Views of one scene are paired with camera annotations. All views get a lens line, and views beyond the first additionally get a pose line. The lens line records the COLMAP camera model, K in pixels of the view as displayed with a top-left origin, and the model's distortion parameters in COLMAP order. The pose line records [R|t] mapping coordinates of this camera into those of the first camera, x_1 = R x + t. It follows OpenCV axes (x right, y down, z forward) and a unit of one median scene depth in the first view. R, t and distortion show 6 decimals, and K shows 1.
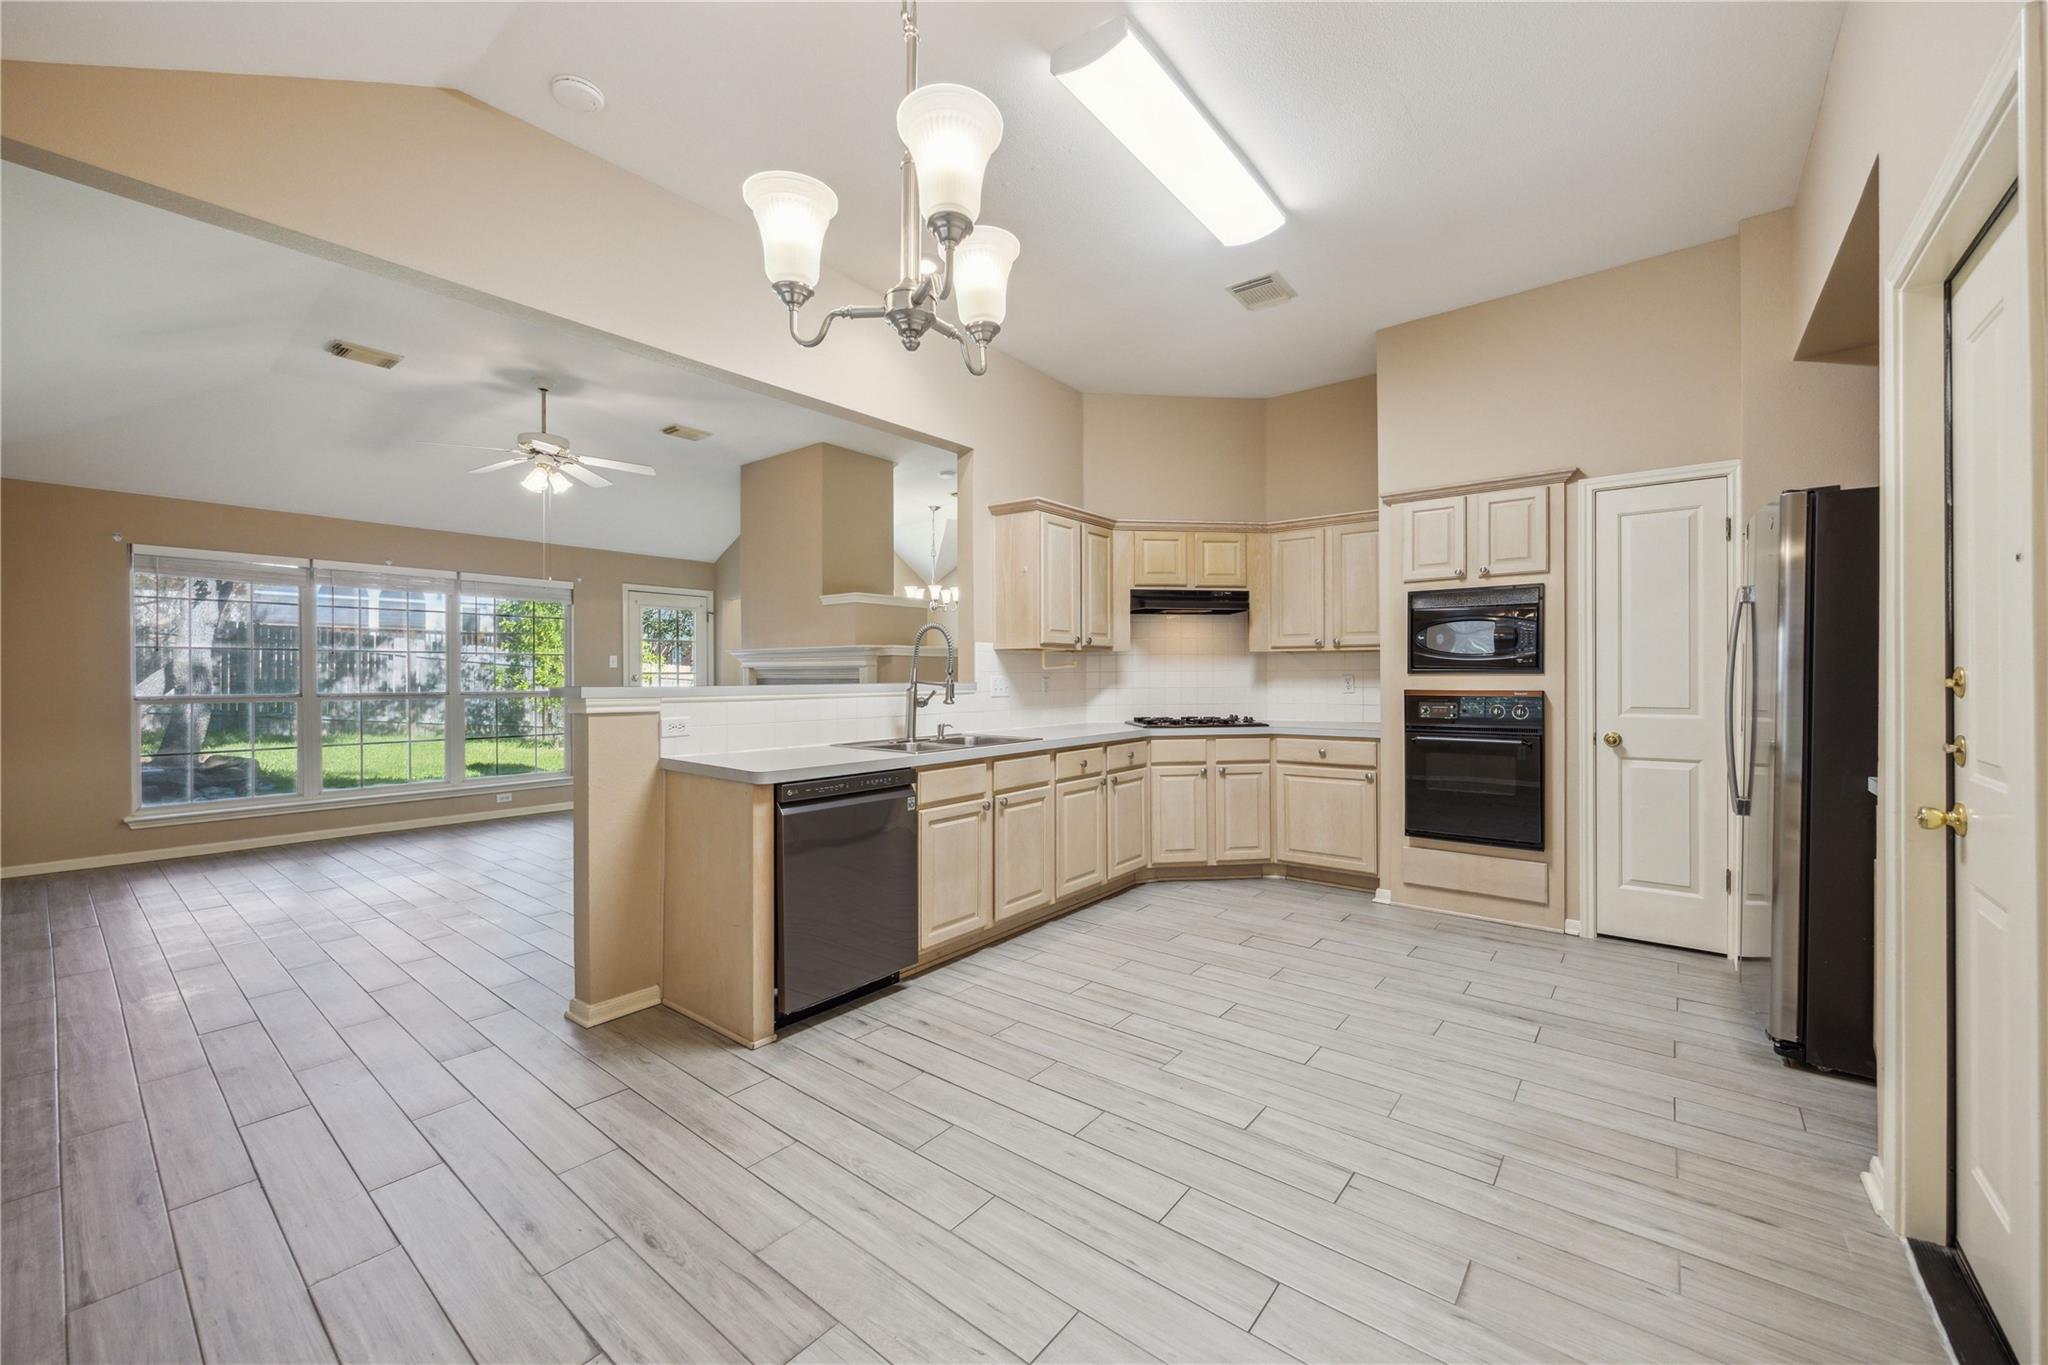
lens RADIAL K [[792.4, 0, 1030.8], [0, 792.4, 682.6], [0, 0, 1]] dist [-0.003722, 0.000054]
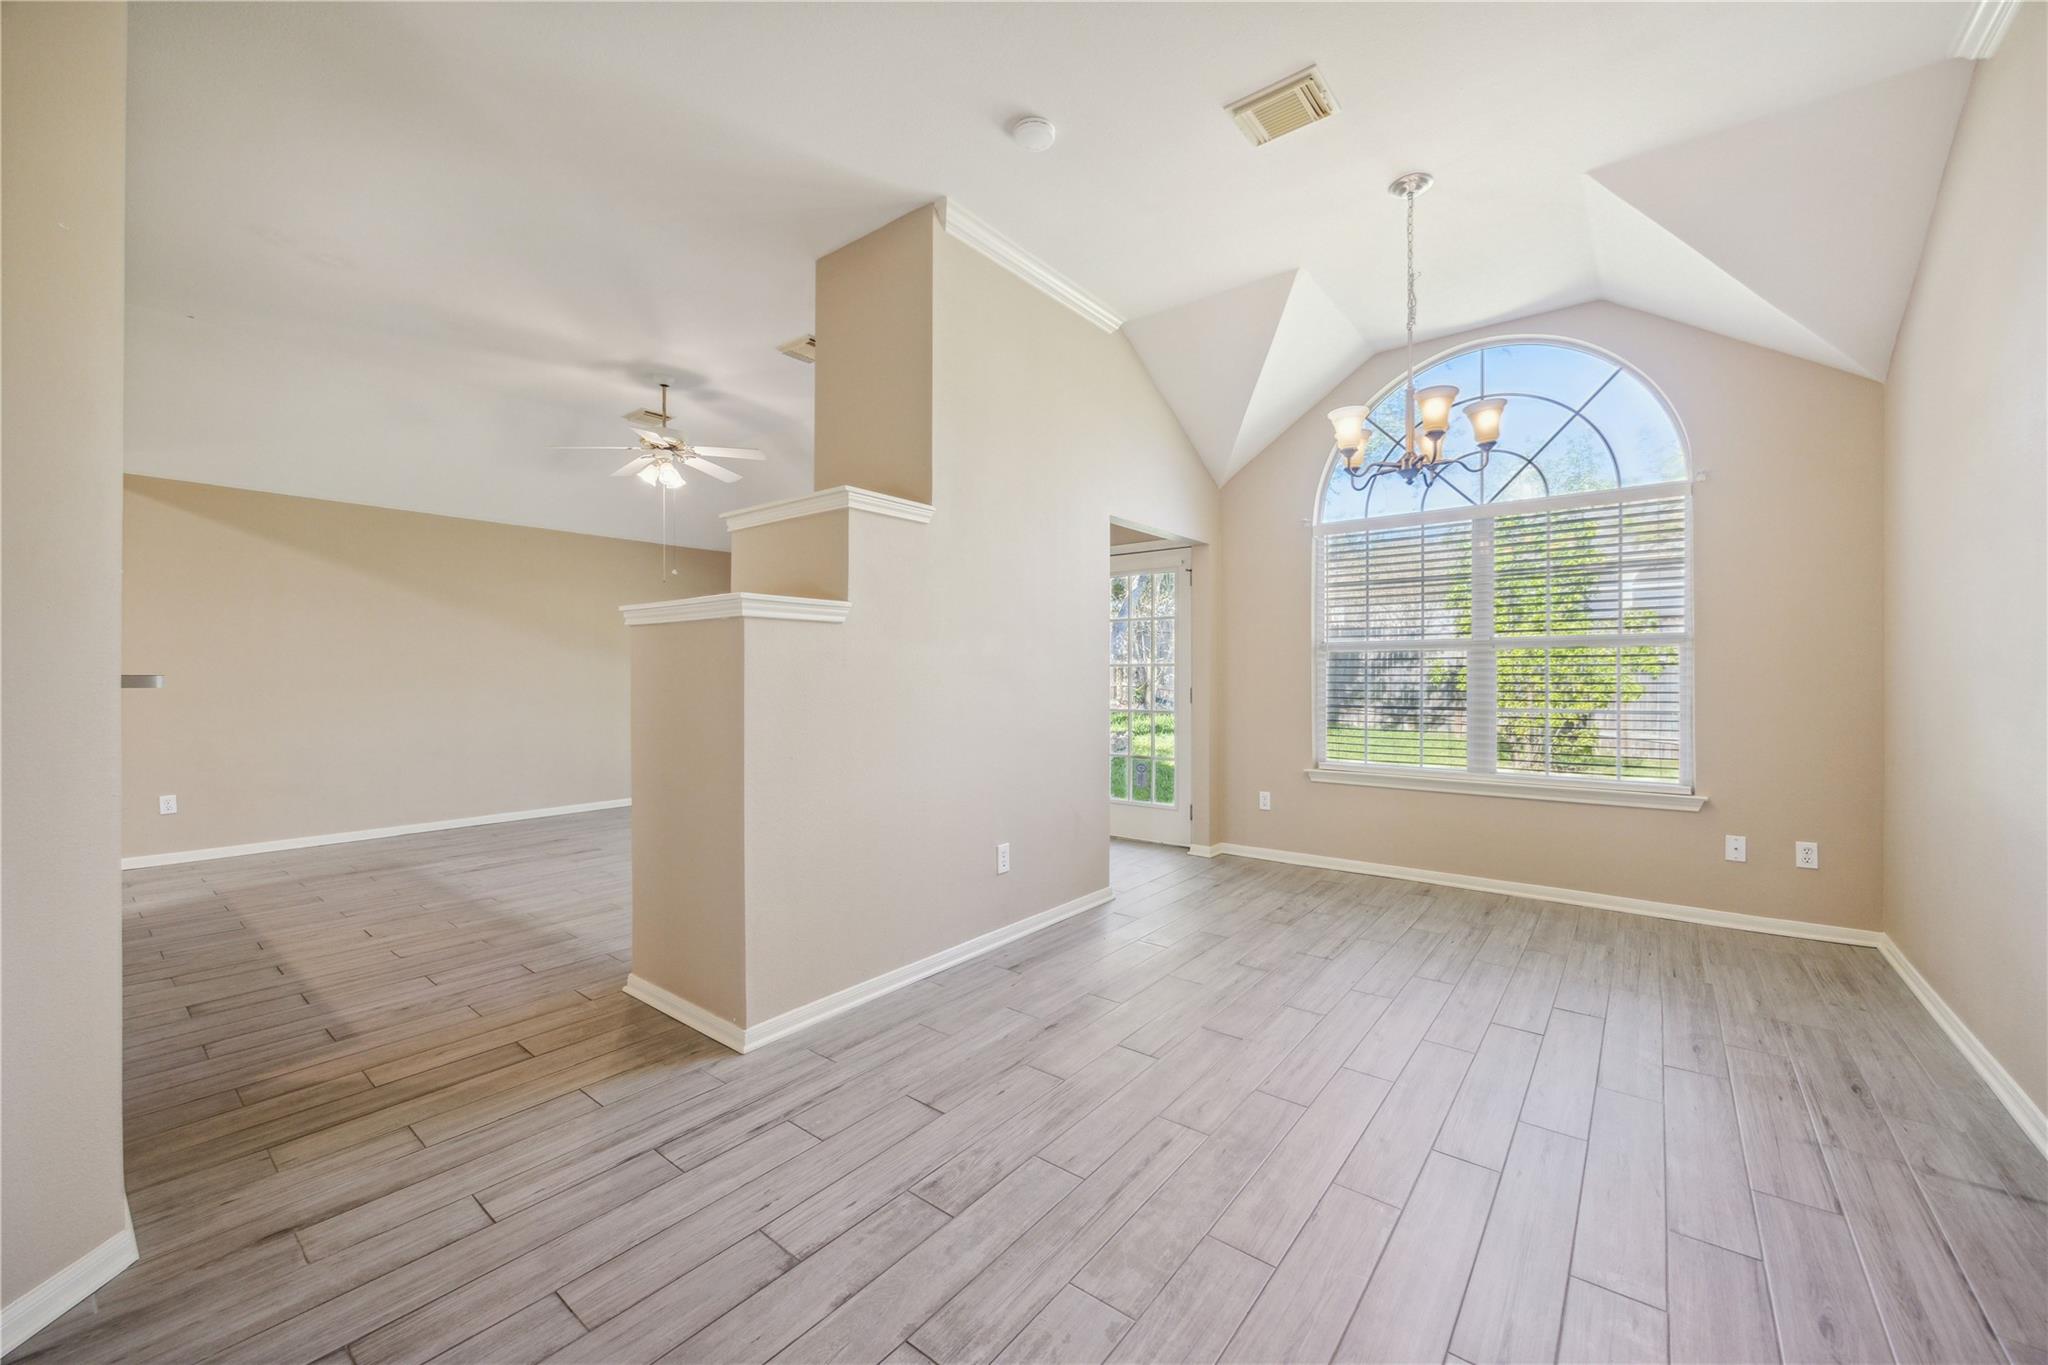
lens RADIAL K [[792.4, 0, 1020.0], [0, 792.4, 671.1], [0, 0, 1]] dist [-0.003722, 0.000054]
pose [[-0.006242, 0.001767, -0.999979, 0.514402], [-0.009416, 0.999954, 0.001826, -0.013897], [0.999936, 0.009428, -0.006225, 1.924520]]
